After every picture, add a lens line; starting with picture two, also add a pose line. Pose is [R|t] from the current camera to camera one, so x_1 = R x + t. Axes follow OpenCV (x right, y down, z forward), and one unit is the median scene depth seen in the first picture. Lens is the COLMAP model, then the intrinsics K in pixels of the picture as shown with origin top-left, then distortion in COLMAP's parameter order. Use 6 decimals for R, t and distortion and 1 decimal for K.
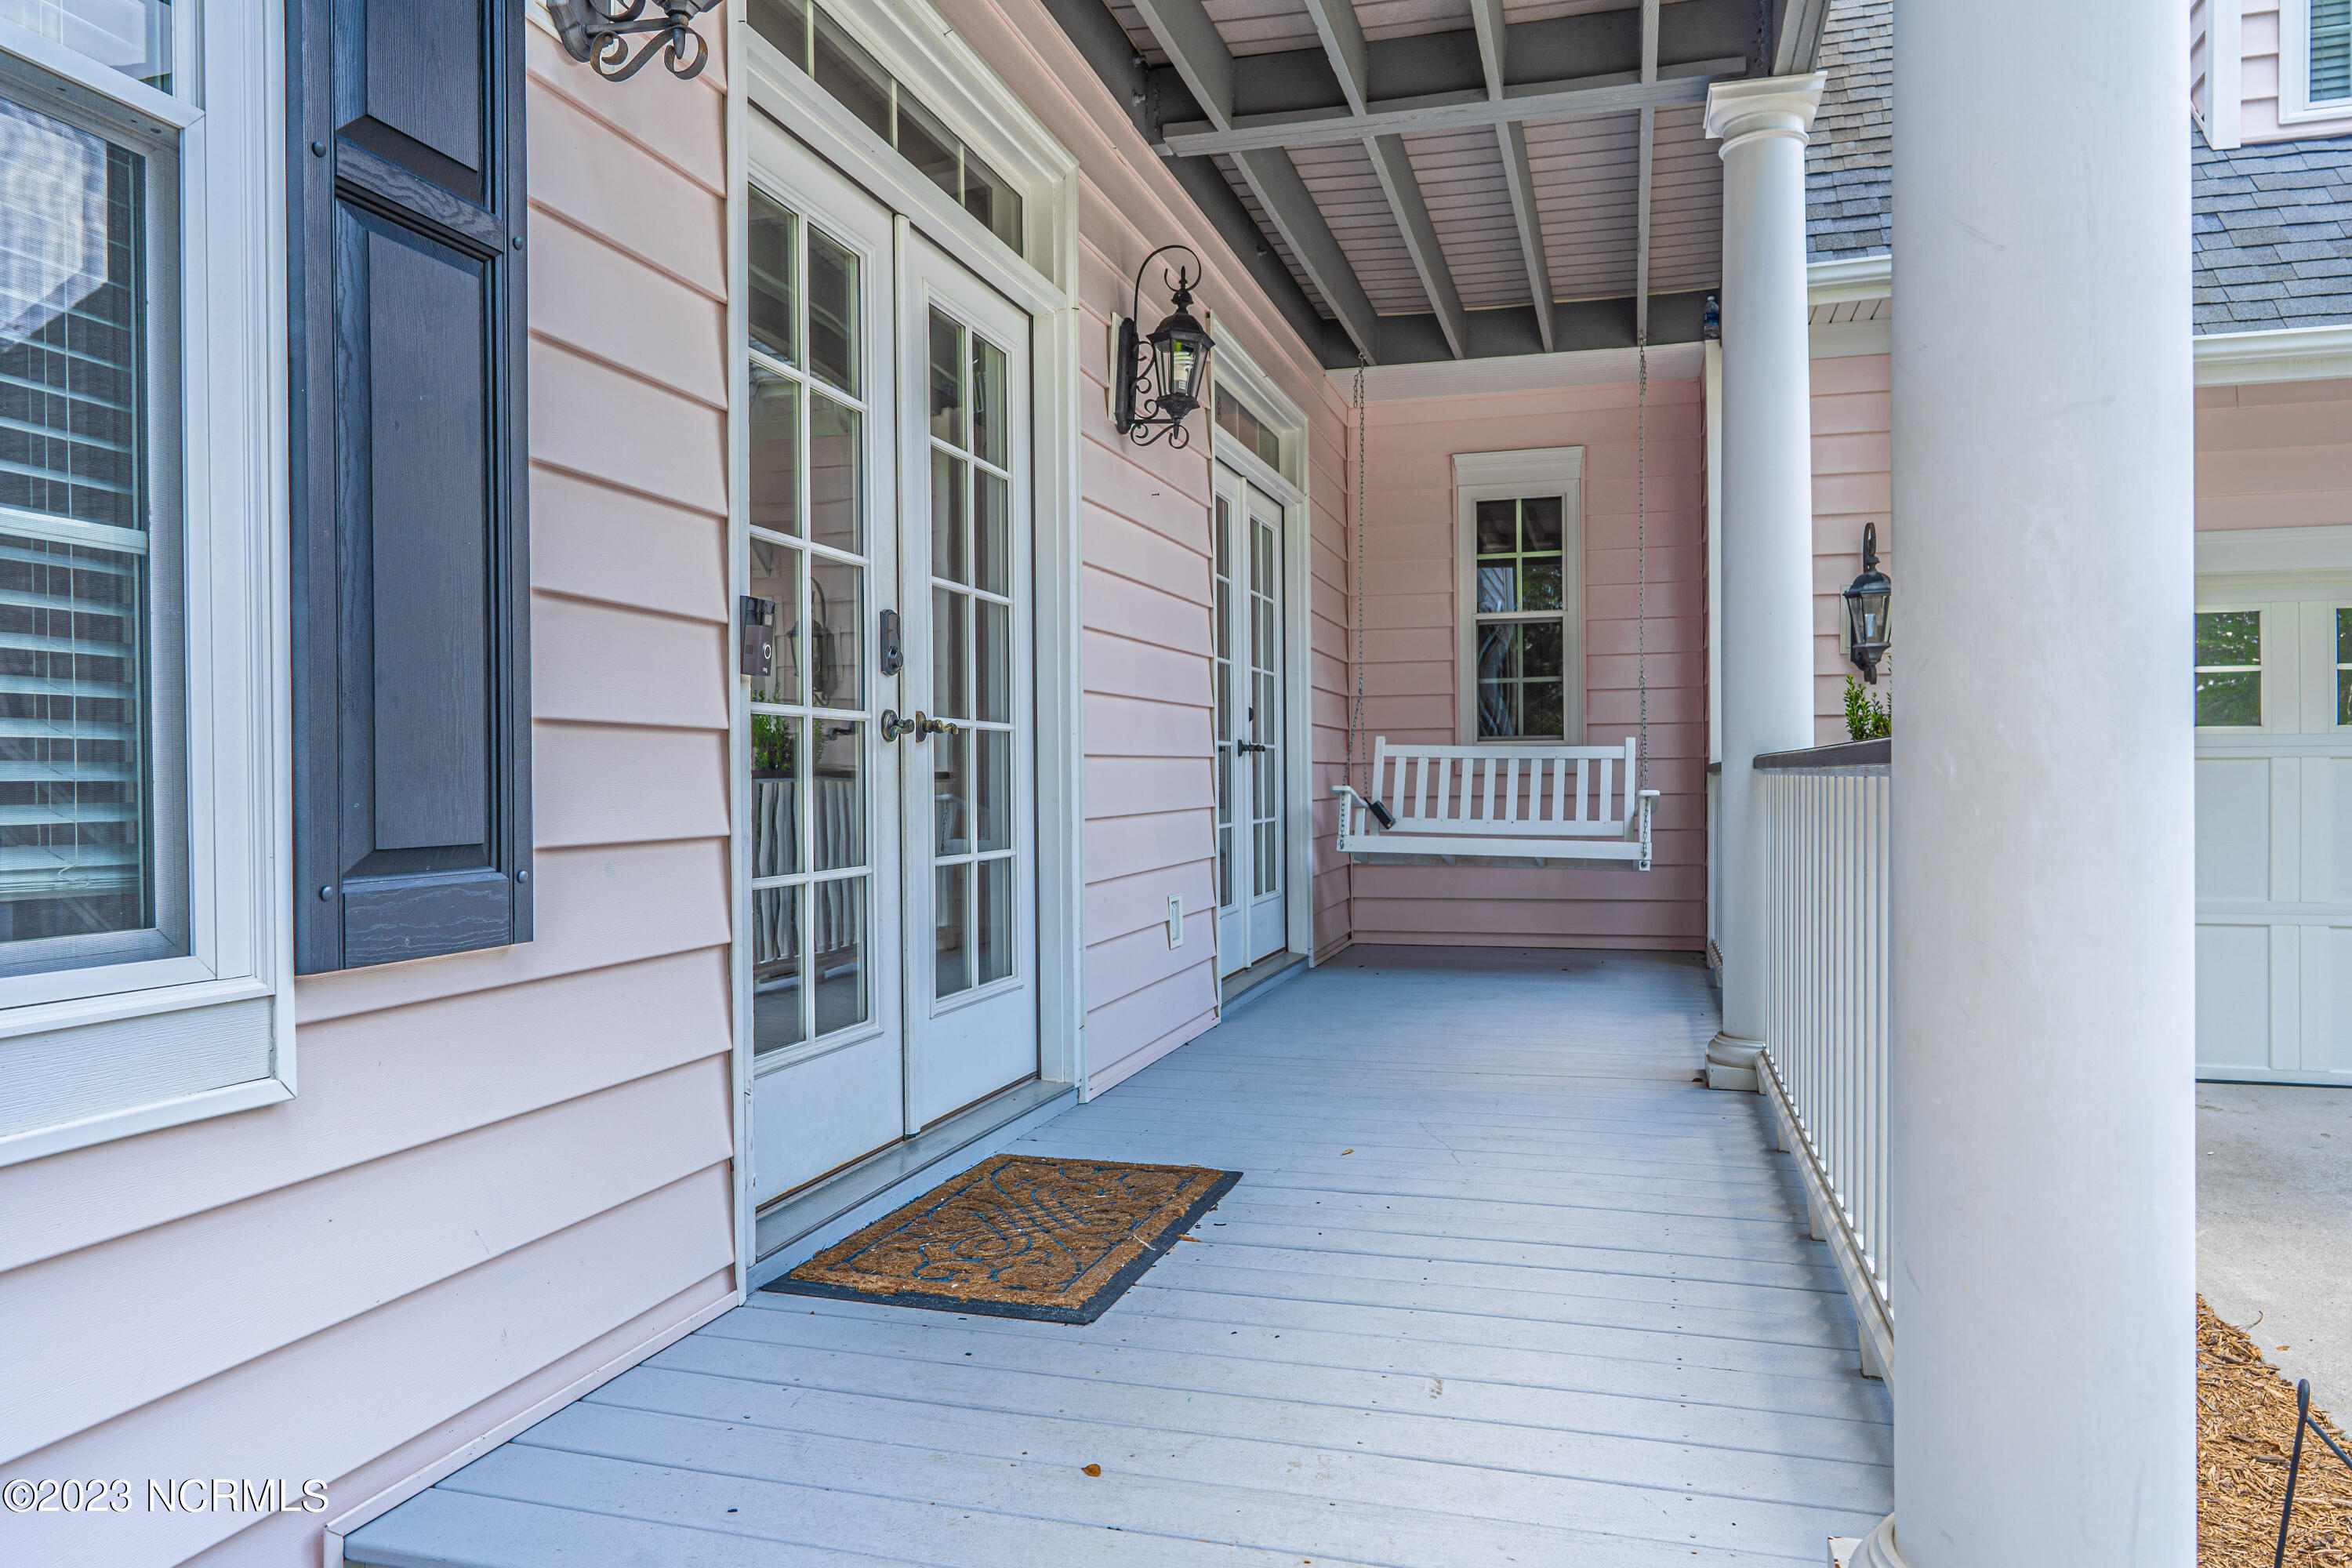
lens RADIAL K [[1570.9, 0, 1176.0], [0, 1570.9, 784.0], [0, 0, 1]] dist [0.005329, 0.002650]
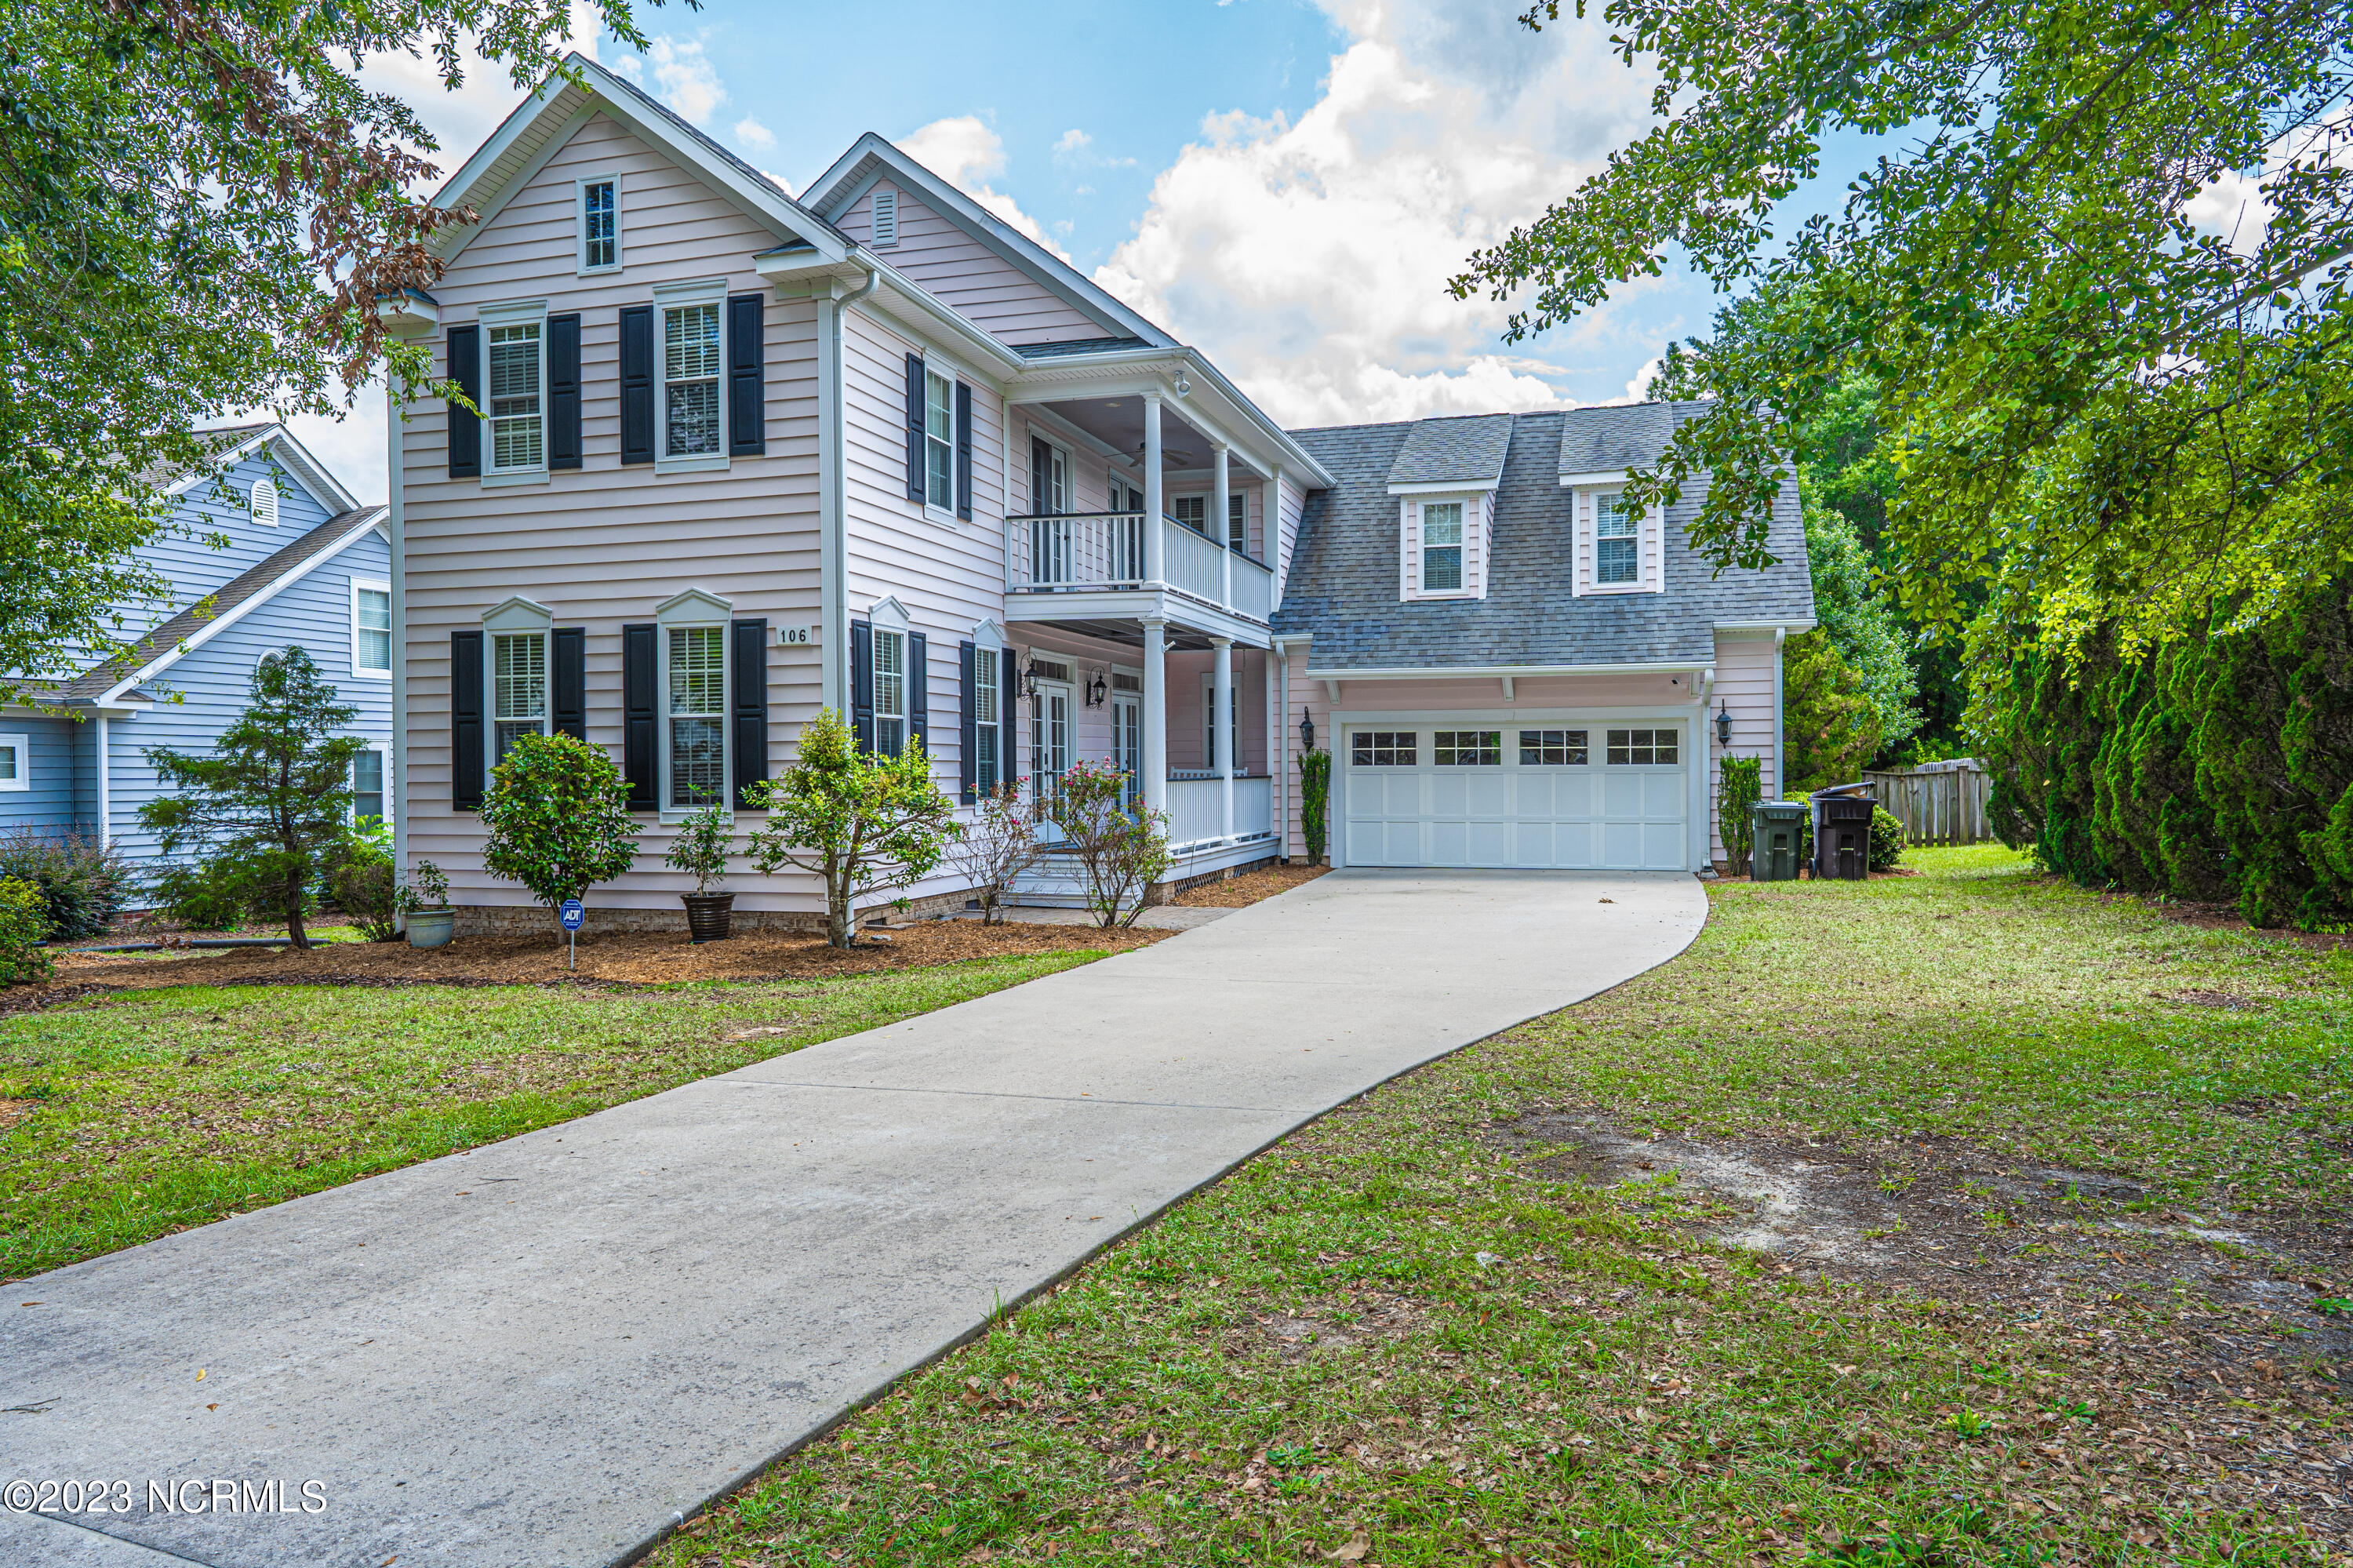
lens RADIAL K [[1571.6, 0, 1176.5], [0, 1571.6, 784.0], [0, 0, 1]] dist [0.005329, 0.002650]
pose [[0.999997, -0.001546, -0.001796, 0.173087], [0.001550, 0.999996, 0.002301, -0.001680], [0.001792, -0.002304, 0.999996, -2.666351]]
